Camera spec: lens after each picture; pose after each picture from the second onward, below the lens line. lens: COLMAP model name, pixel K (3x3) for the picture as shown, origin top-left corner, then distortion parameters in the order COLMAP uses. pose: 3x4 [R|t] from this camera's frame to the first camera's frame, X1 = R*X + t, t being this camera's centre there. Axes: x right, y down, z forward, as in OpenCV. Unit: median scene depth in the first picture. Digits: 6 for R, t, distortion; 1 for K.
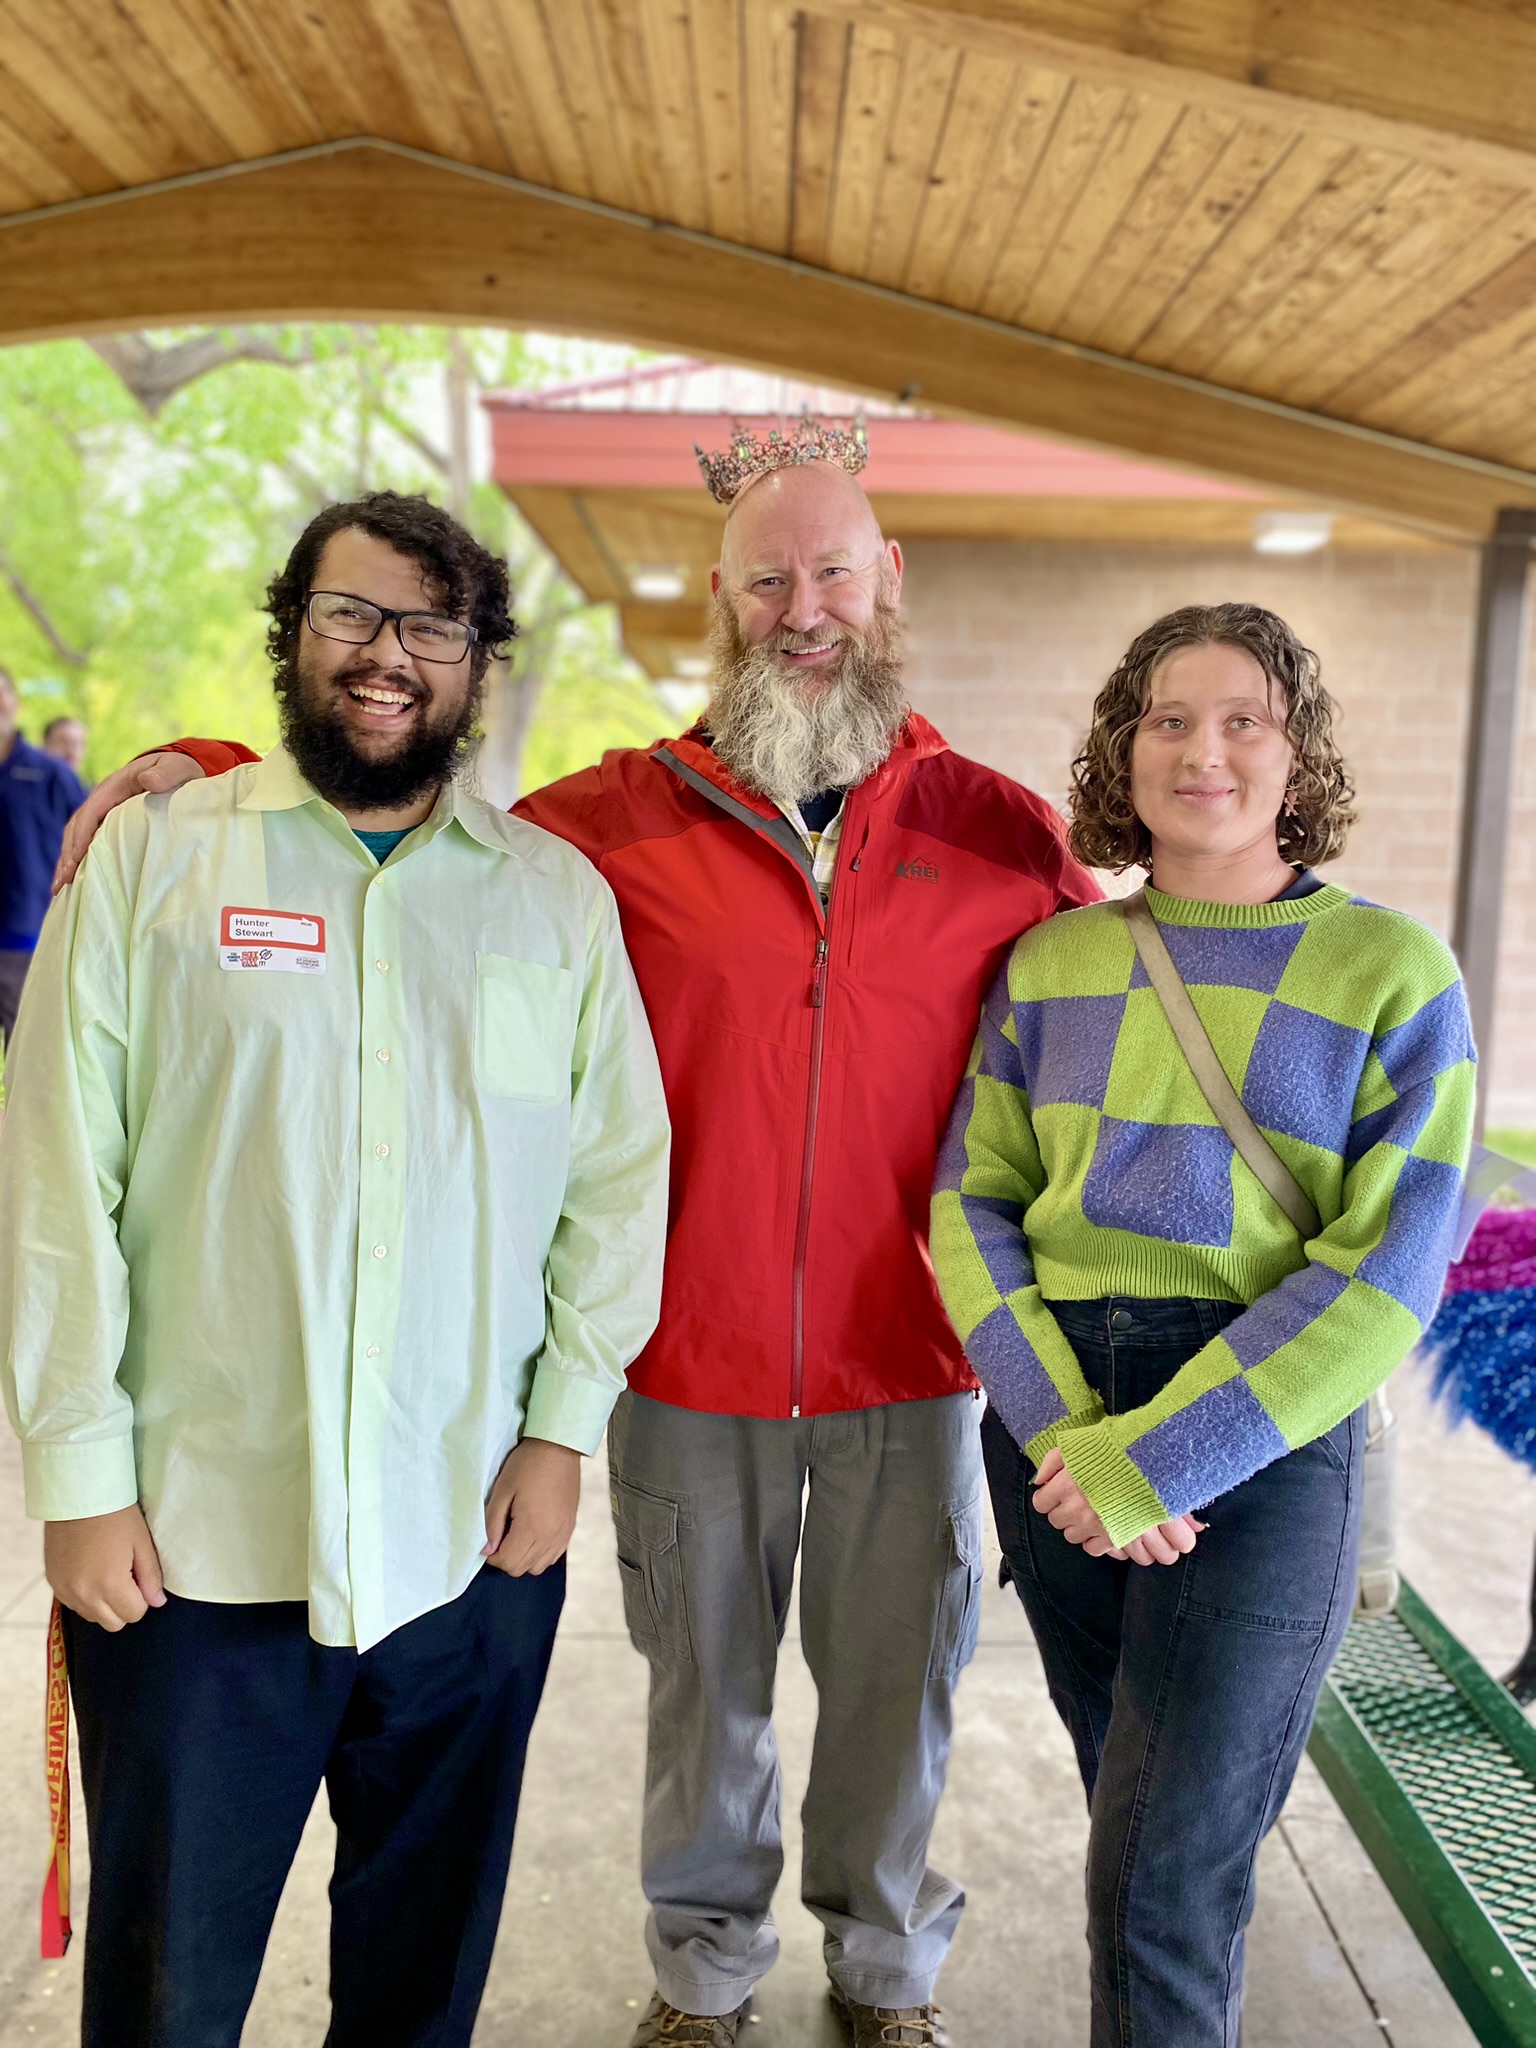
lens RADIAL K [[1594.2, 0, 771.3], [0, 1594.2, 990.6], [0, 0, 1]] dist [0.020113, -0.004920]
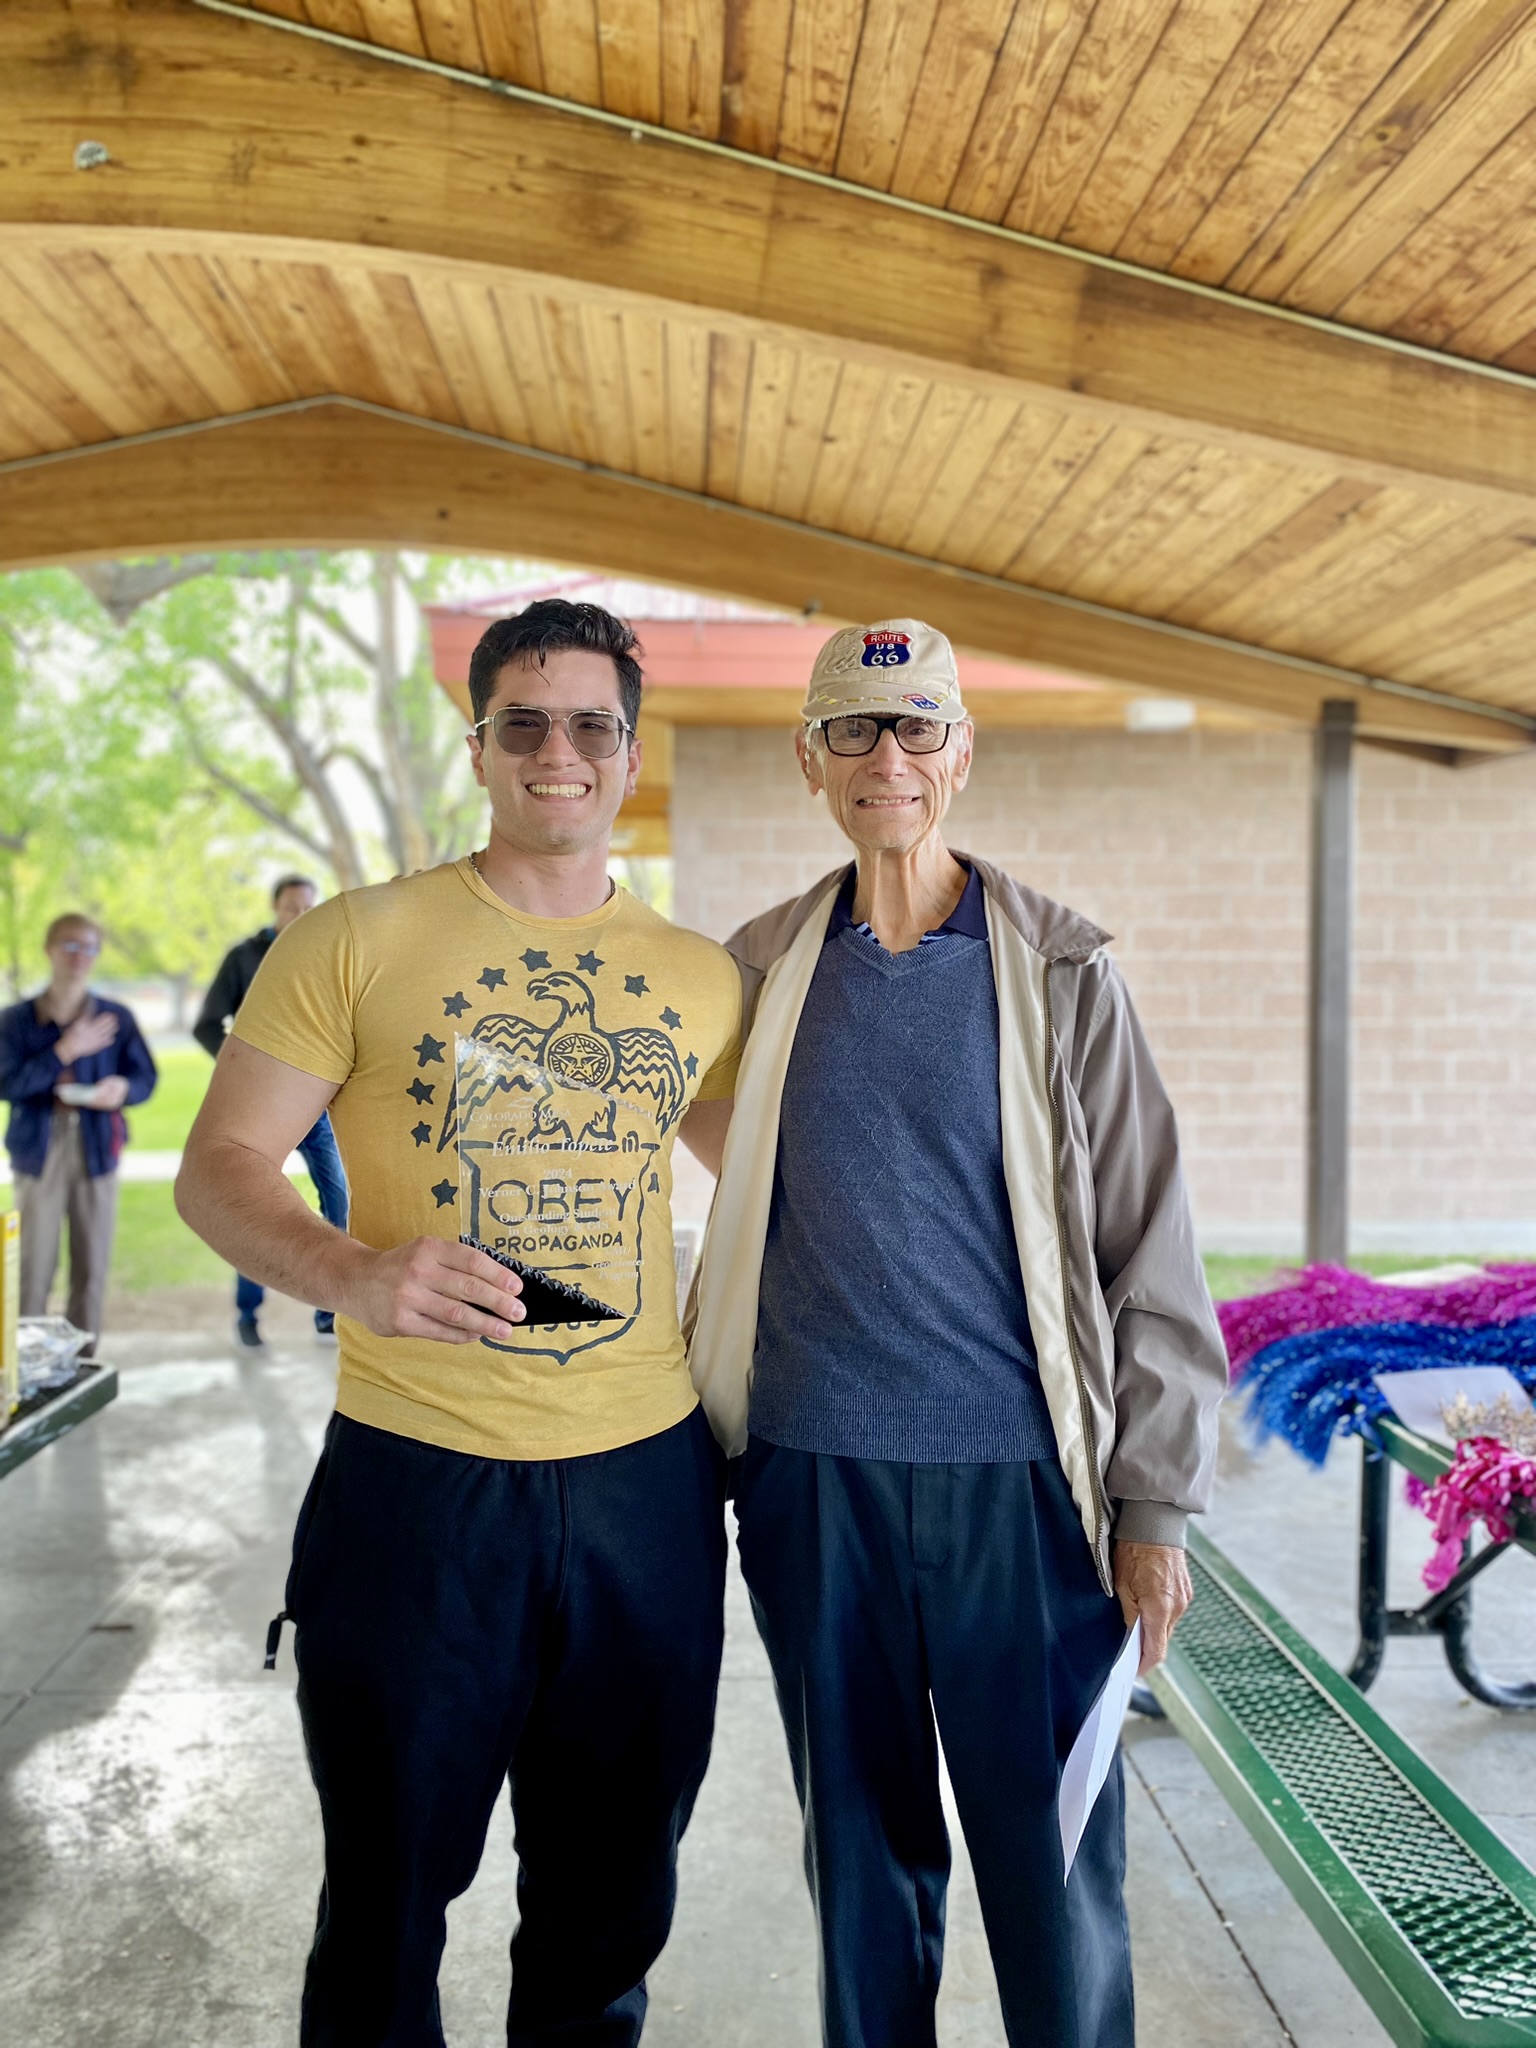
lens RADIAL K [[1594.2, 0, 771.3], [0, 1594.2, 990.6], [0, 0, 1]] dist [0.020113, -0.004920]
pose [[0.998485, -0.019037, 0.051618, -0.008343], [0.024388, 0.994161, -0.105112, 0.021707], [-0.049316, 0.106212, 0.993120, -0.120915]]
